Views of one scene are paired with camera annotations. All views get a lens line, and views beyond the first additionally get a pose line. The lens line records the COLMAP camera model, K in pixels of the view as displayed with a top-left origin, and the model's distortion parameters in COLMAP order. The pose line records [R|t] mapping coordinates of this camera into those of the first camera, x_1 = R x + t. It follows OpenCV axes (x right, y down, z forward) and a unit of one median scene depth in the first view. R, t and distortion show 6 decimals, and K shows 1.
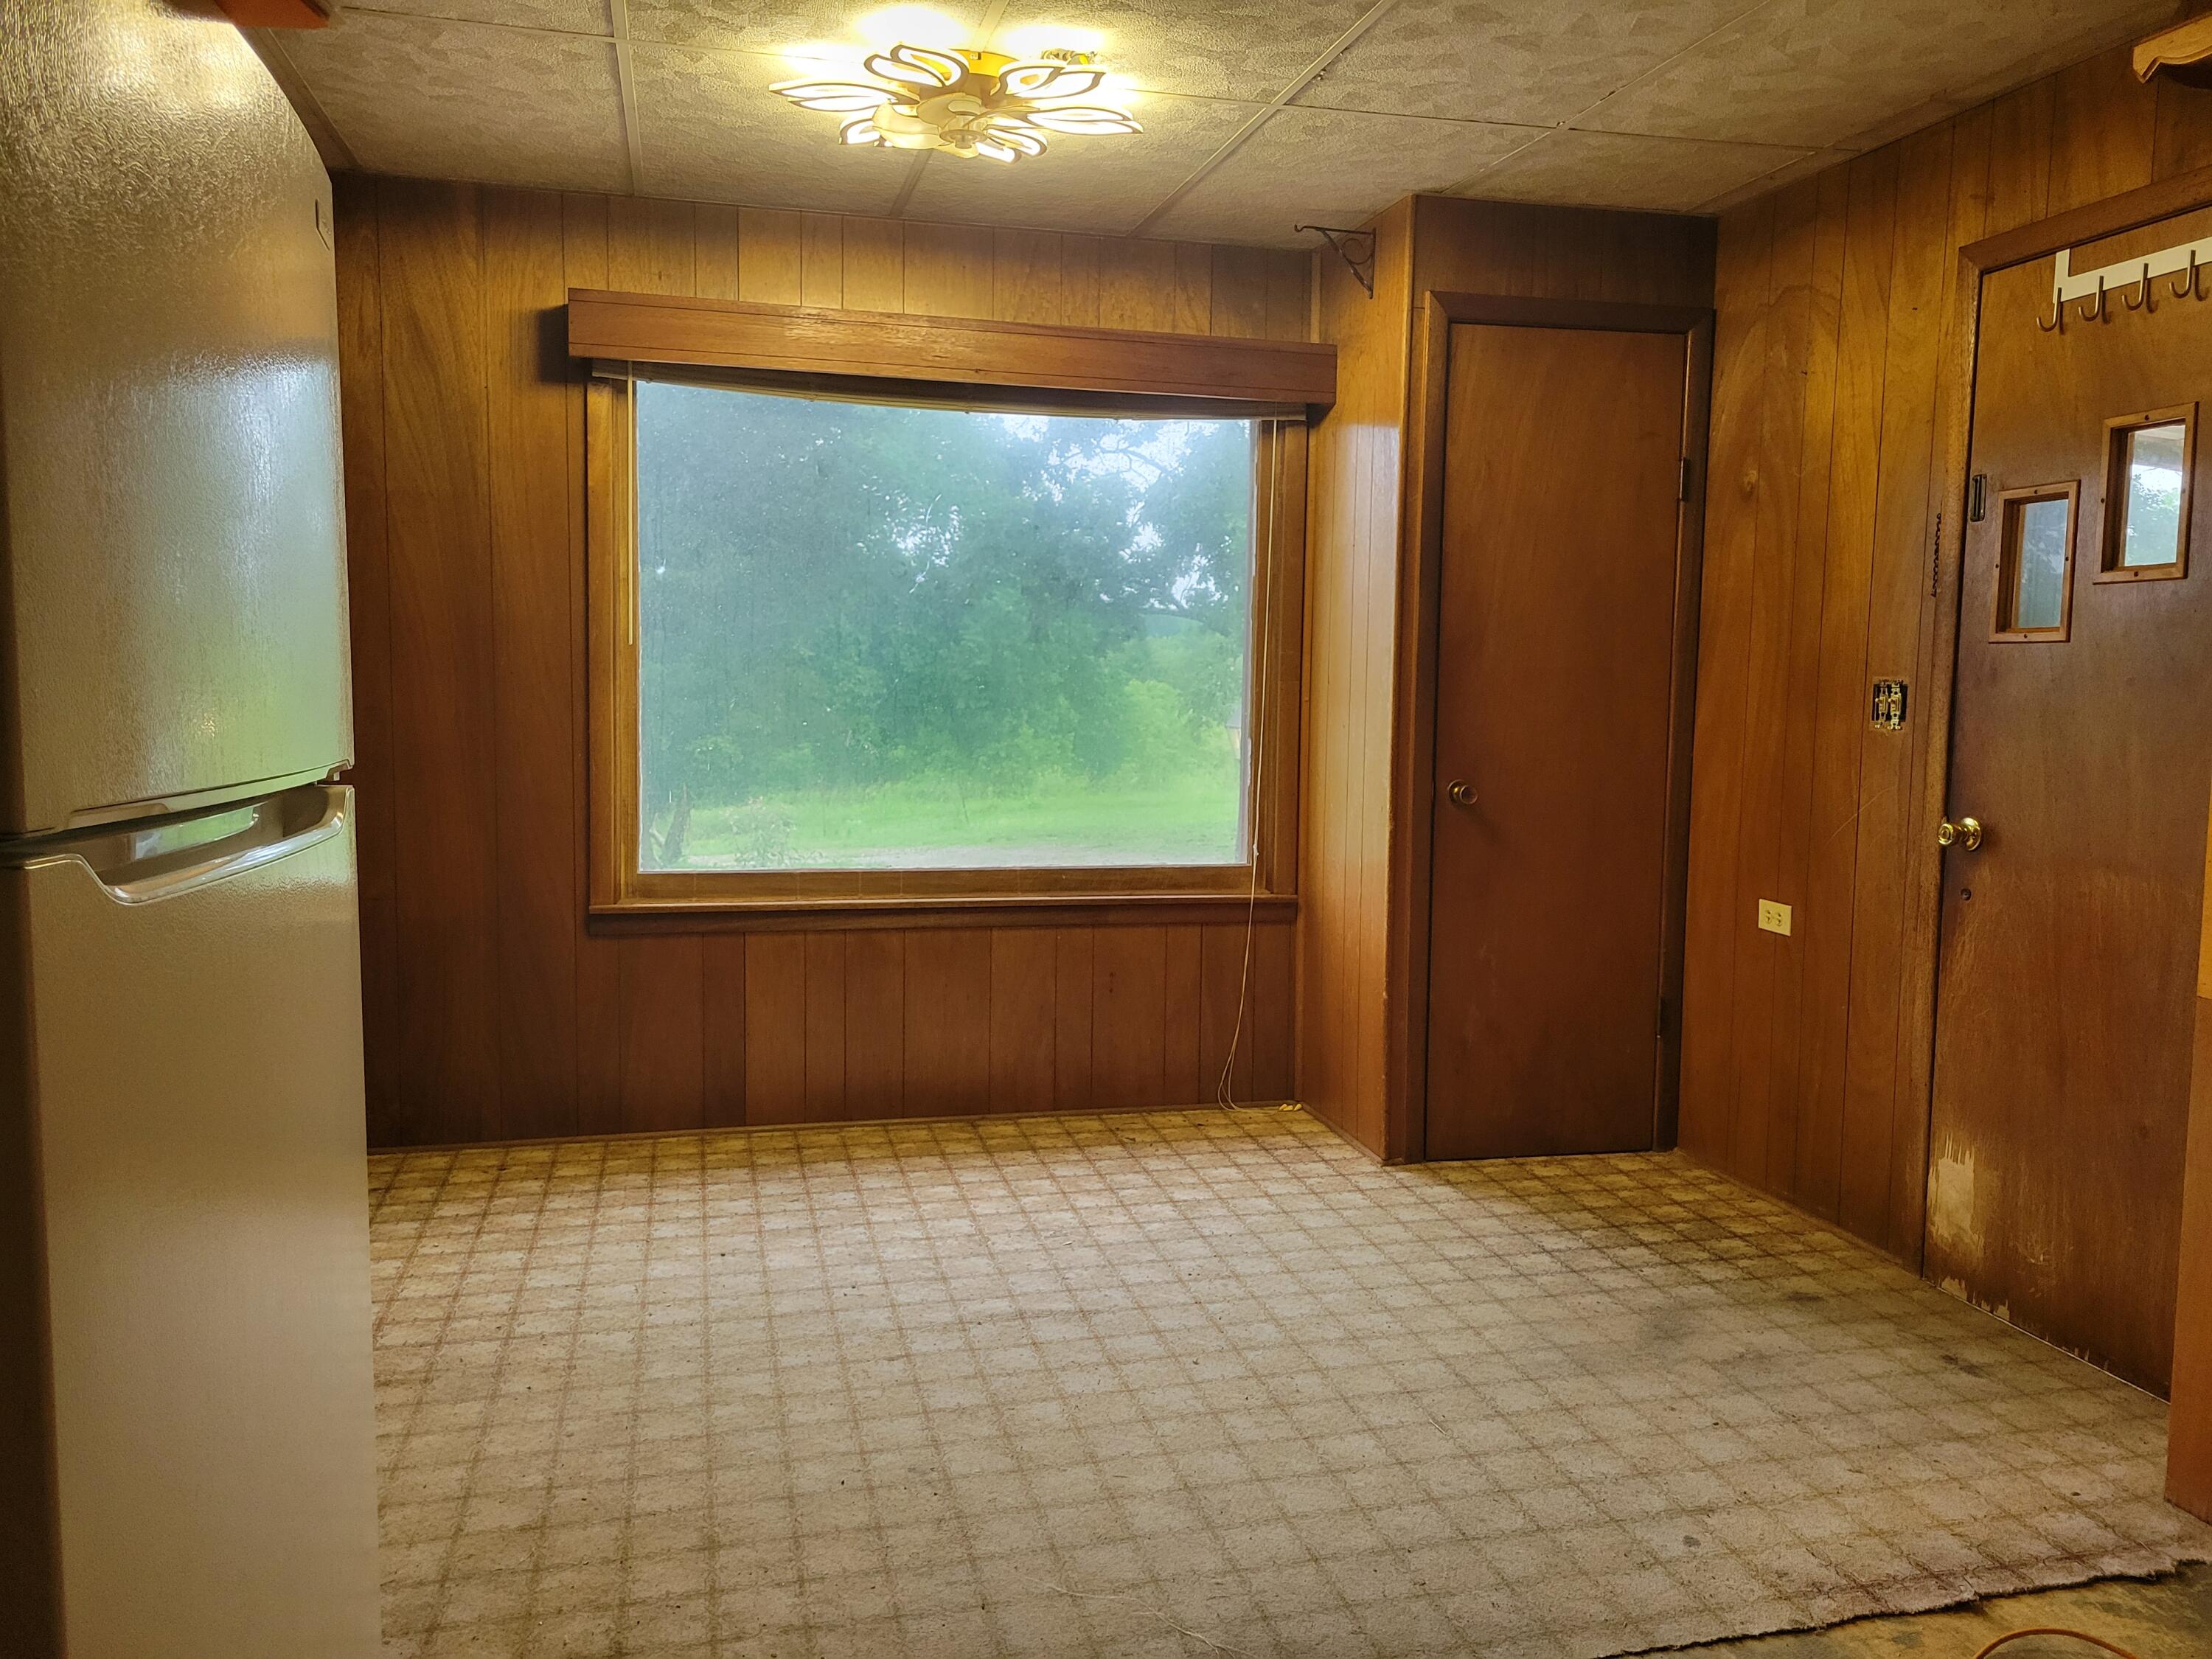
lens RADIAL K [[1660.3, 0, 1106.2], [0, 1660.3, 821.0], [0, 0, 1]] dist [0.030078, -0.011245]
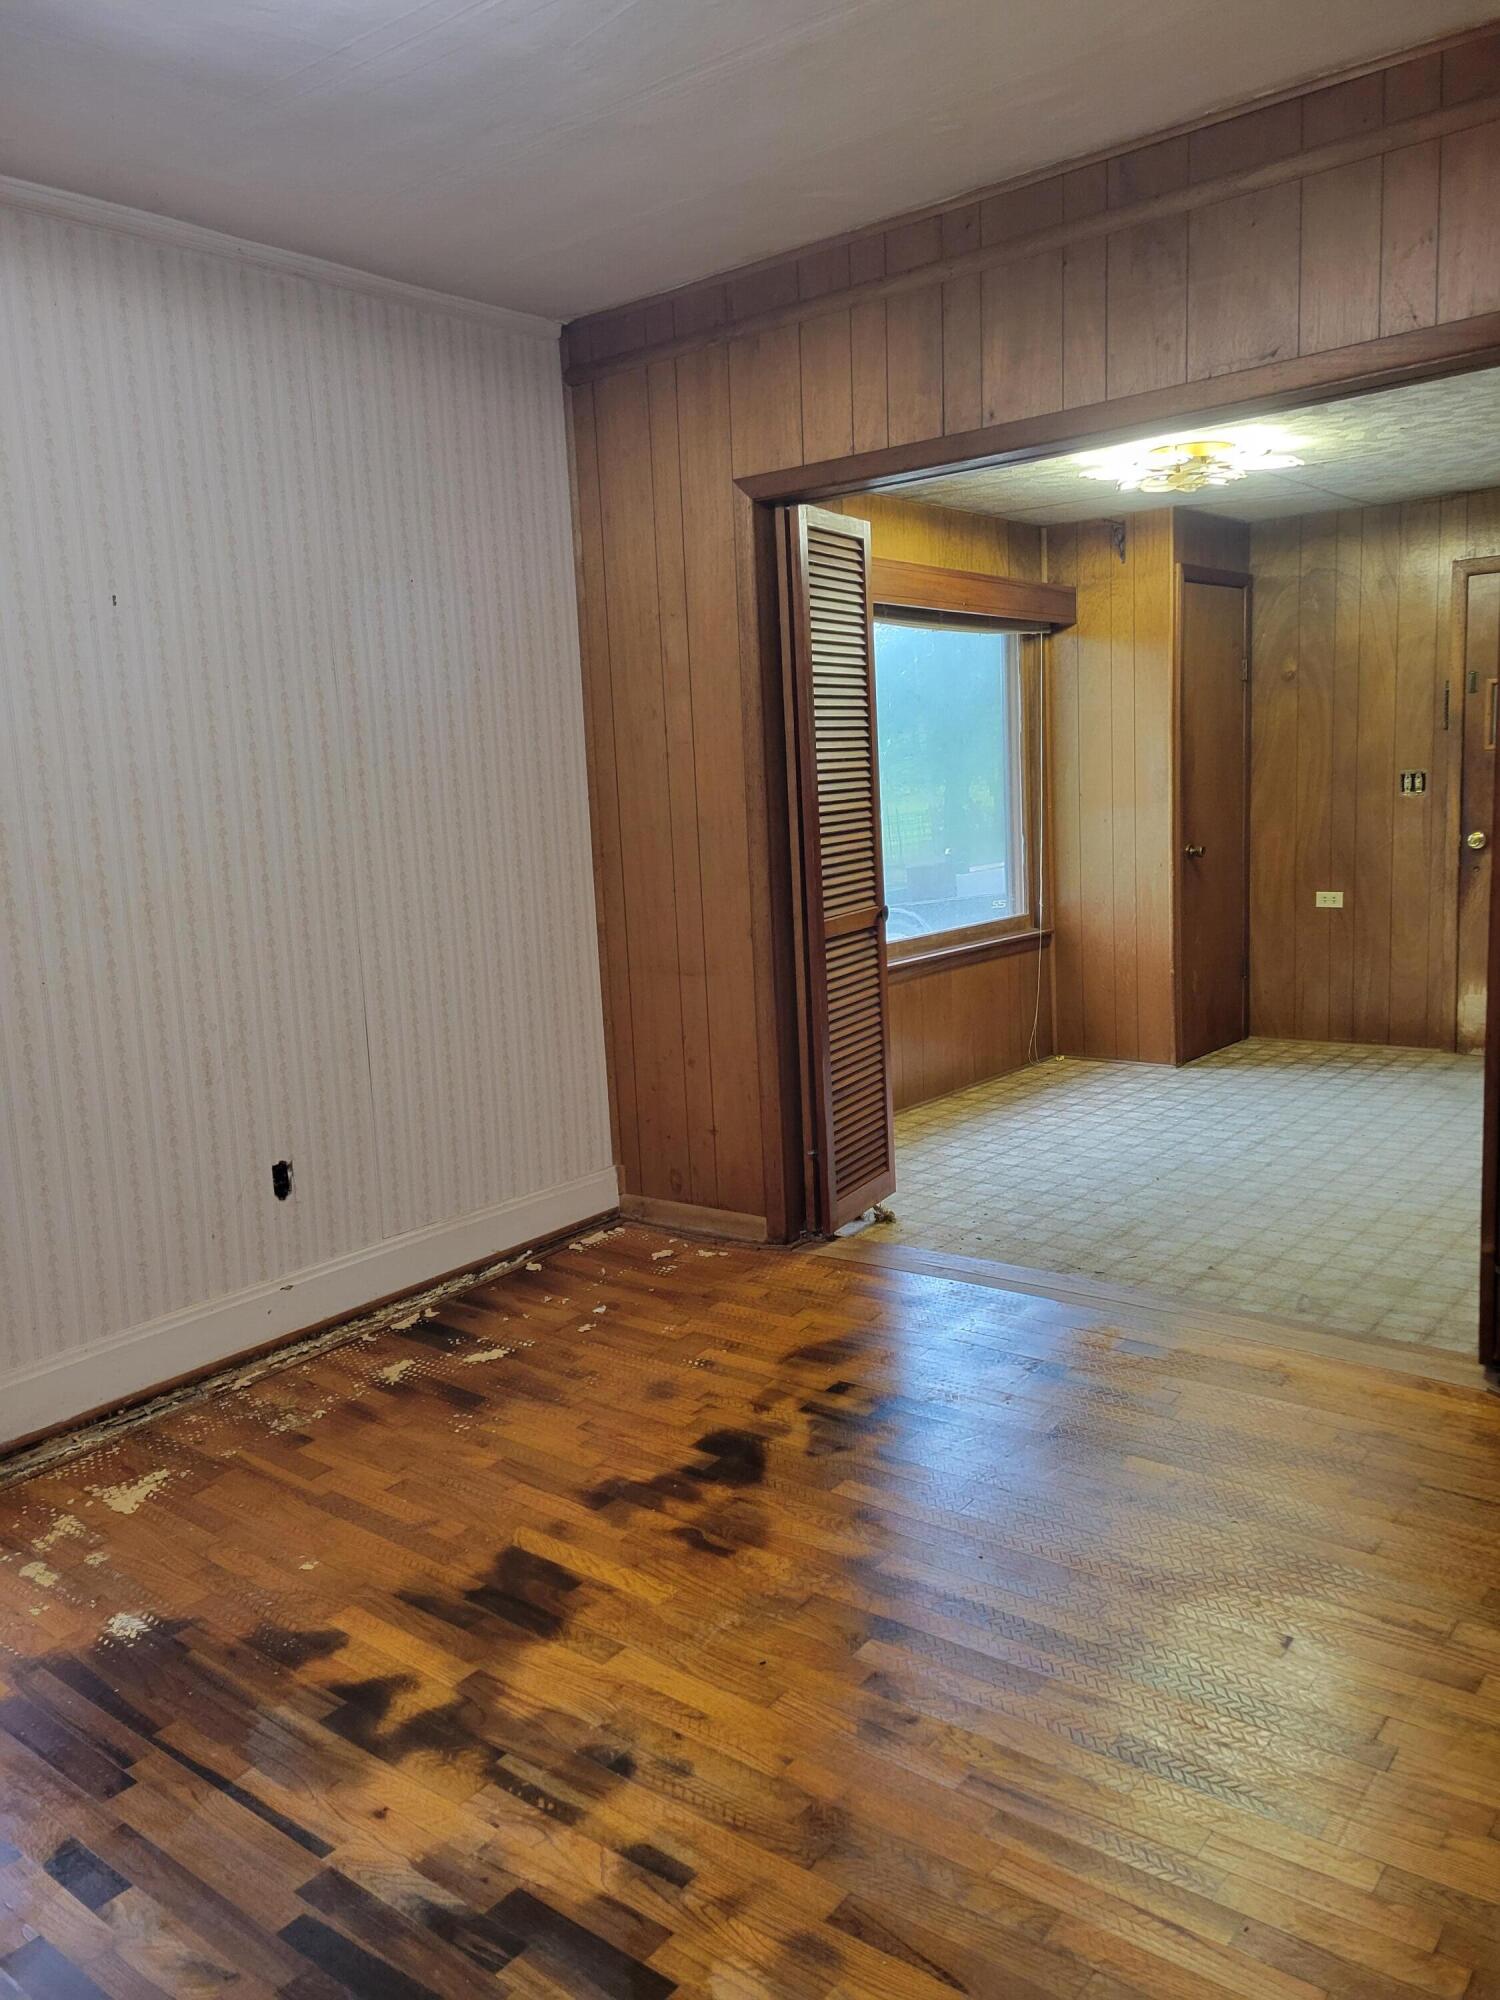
lens RADIAL K [[1501.2, 0, 737.2], [0, 1501.2, 1001.0], [0, 0, 1]] dist [0.030078, -0.011245]
pose [[0.796946, -0.138754, 0.587898, -1.172711], [0.115153, 0.990310, 0.077629, -0.039845], [-0.592972, 0.005832, 0.805202, 0.008079]]
